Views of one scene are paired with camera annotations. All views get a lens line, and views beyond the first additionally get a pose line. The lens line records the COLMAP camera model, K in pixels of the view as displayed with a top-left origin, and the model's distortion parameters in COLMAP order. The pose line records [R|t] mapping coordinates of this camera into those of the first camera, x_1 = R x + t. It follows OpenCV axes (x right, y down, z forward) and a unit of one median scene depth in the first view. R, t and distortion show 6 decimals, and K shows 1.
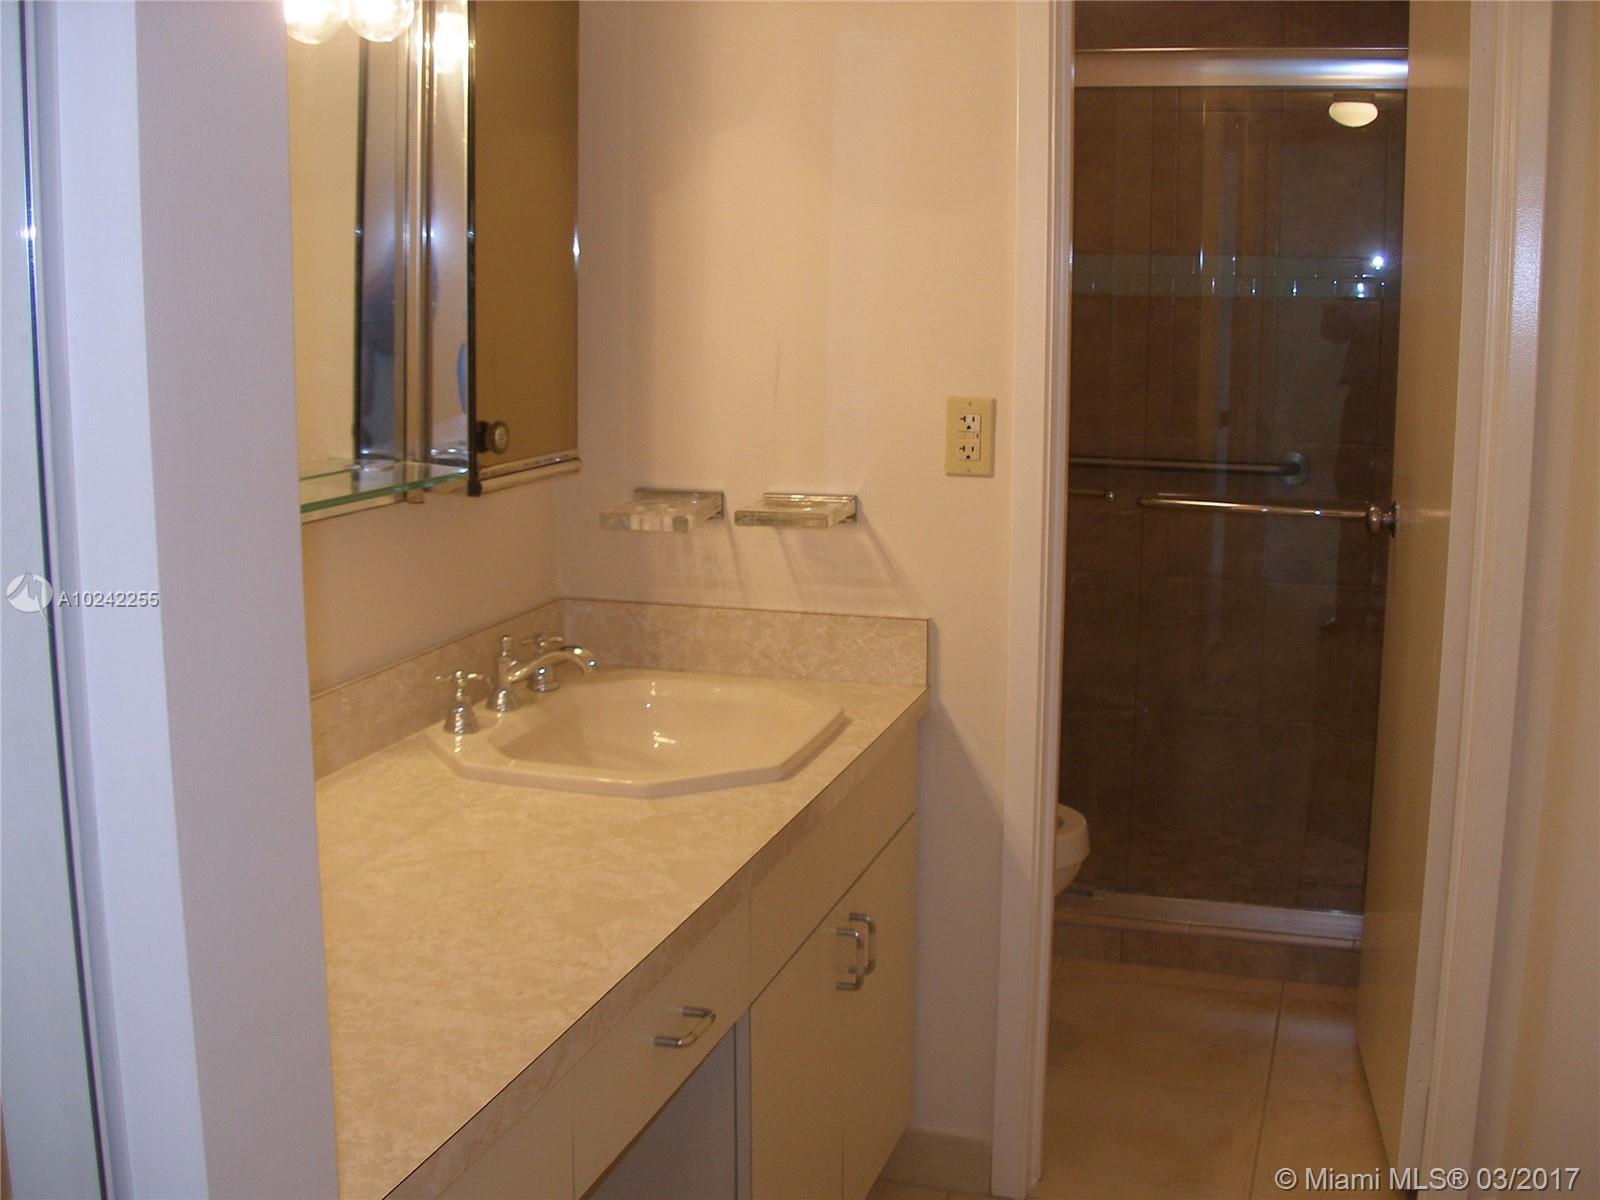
lens RADIAL K [[1795.3, 0, 809.5], [0, 1795.3, 598.4], [0, 0, 1]] dist [-0.148704, 0.000000]
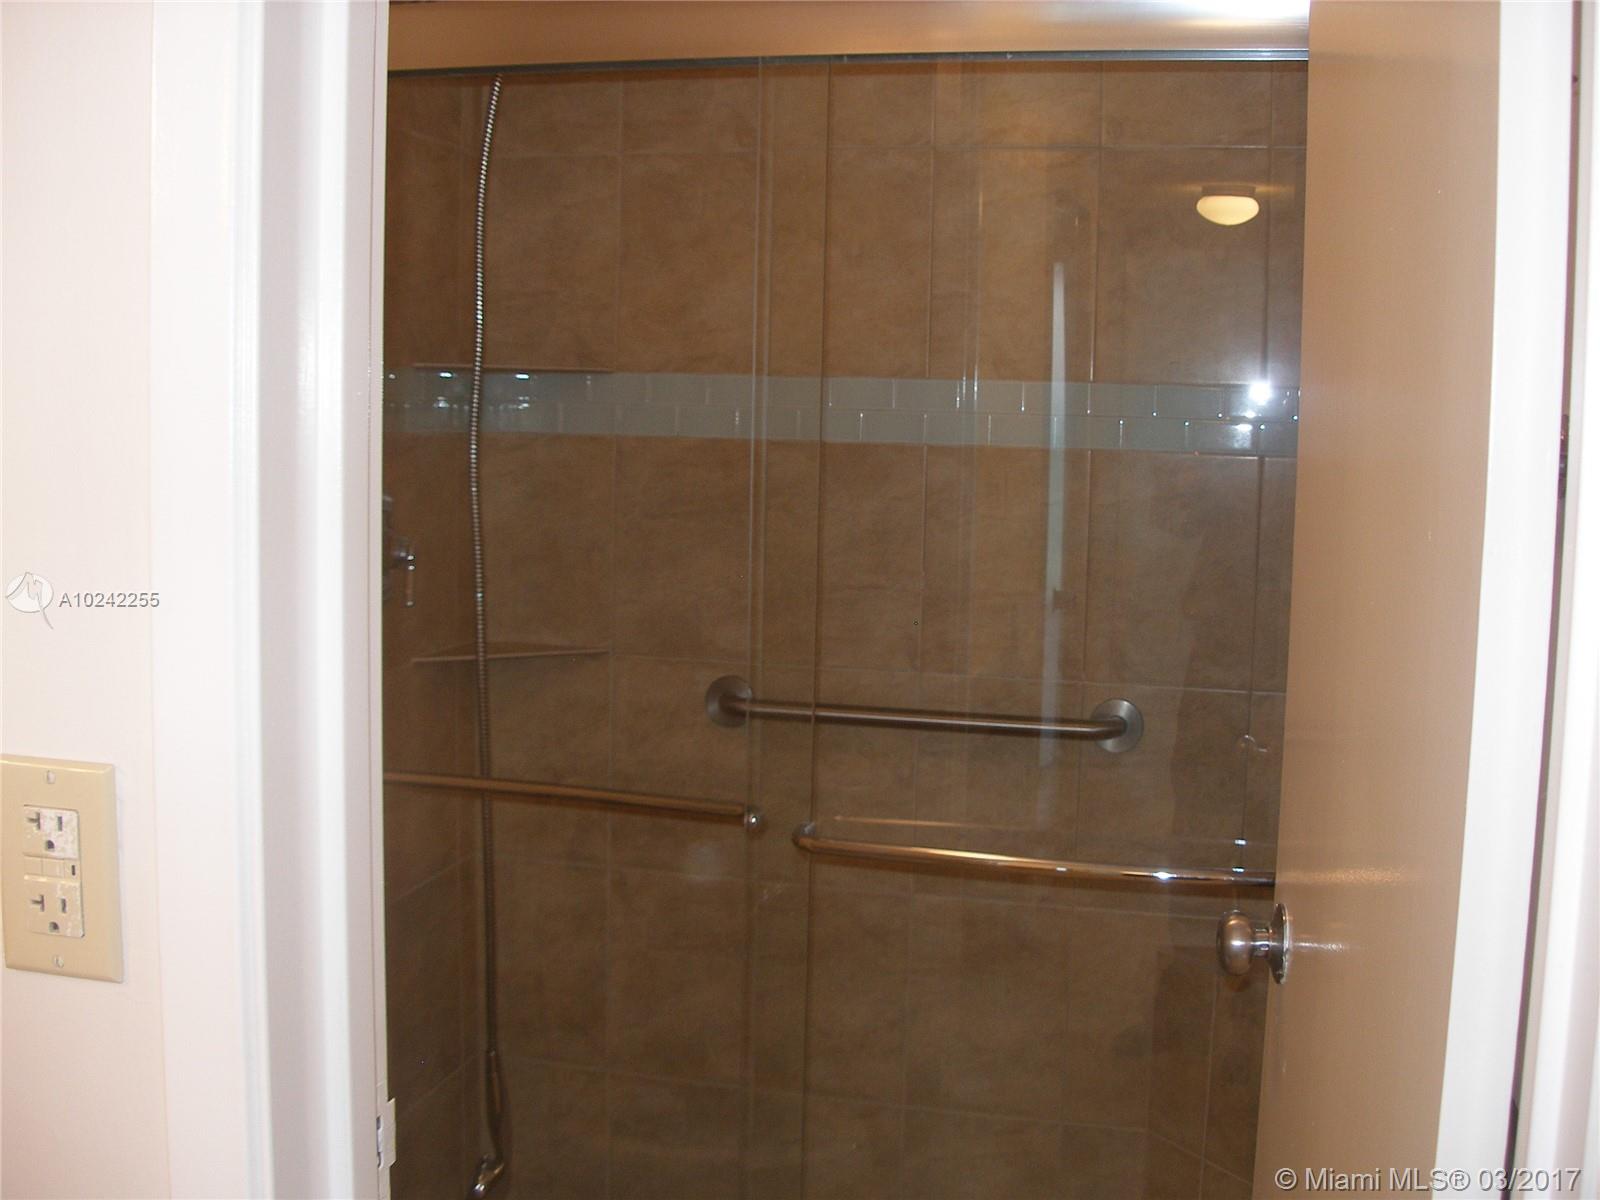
lens RADIAL K [[1795.3, 0, 807.0], [0, 1795.3, 605.2], [0, 0, 1]] dist [-0.148704, 0.000000]
pose [[0.998014, 0.016229, 0.060871, 0.187528], [-0.012039, 0.997573, -0.068574, -0.105333], [-0.061836, 0.067705, 0.995787, 0.569299]]
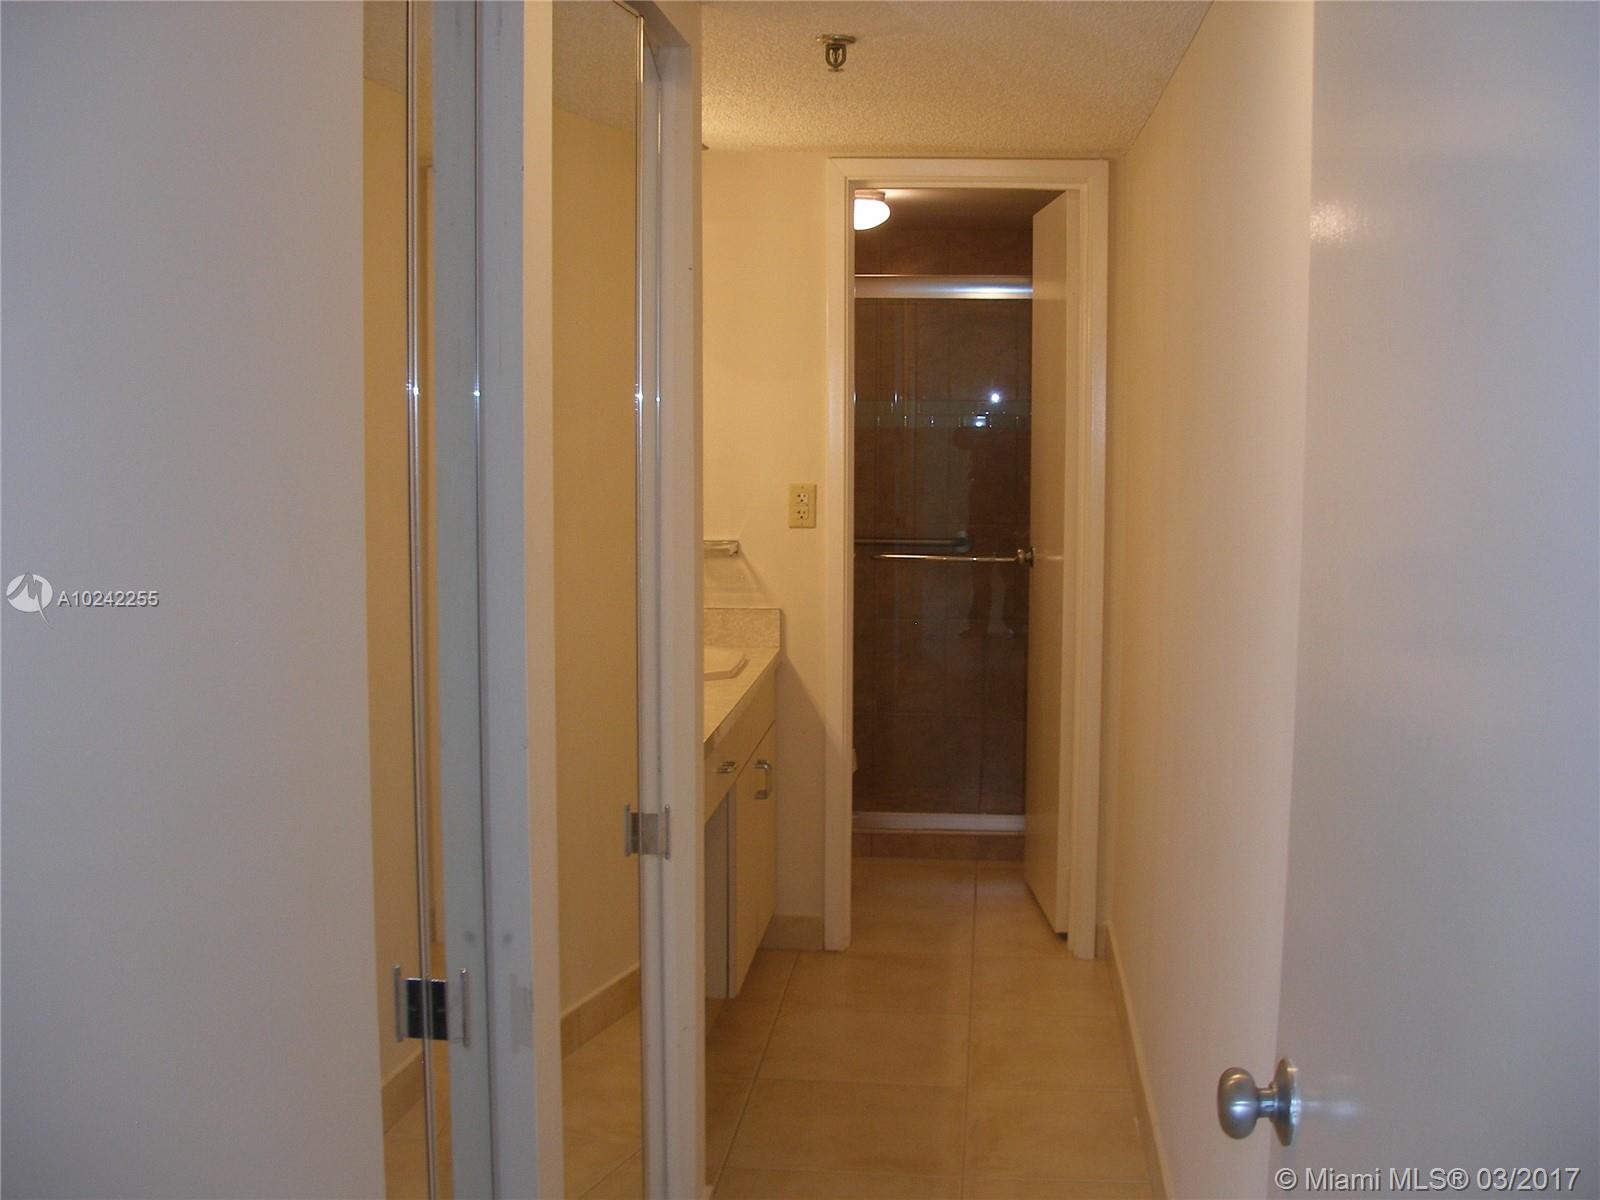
lens RADIAL K [[1795.3, 0, 784.9], [0, 1795.3, 591.2], [0, 0, 1]] dist [-0.148704, 0.000000]
pose [[0.981504, -0.020752, 0.190312, -0.239502], [0.035905, 0.996421, -0.076520, 0.116436], [-0.188043, 0.081938, 0.978737, -0.663117]]
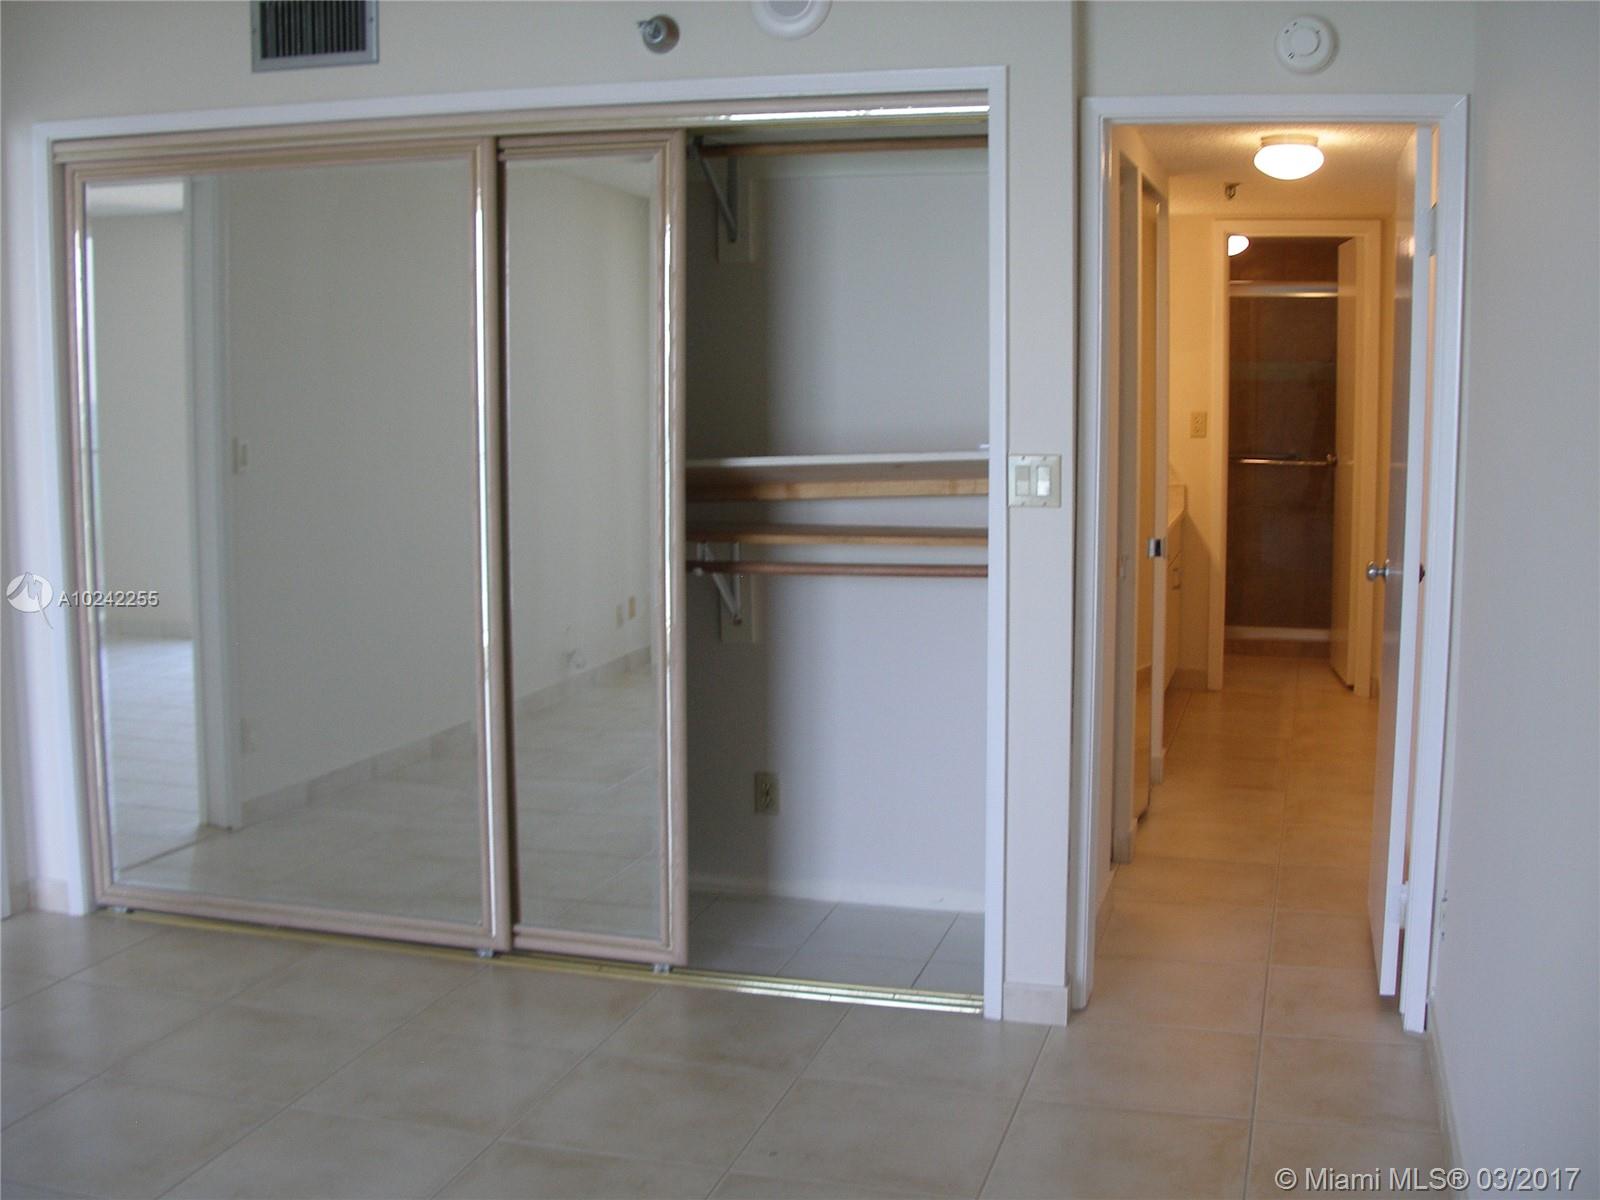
lens RADIAL K [[1795.3, 0, 815.5], [0, 1795.3, 609.1], [0, 0, 1]] dist [-0.148704, 0.000000]
pose [[0.999331, -0.019465, 0.030978, -0.590091], [0.020602, 0.999110, -0.036816, 0.287552], [-0.030233, 0.037429, 0.998842, -1.788269]]
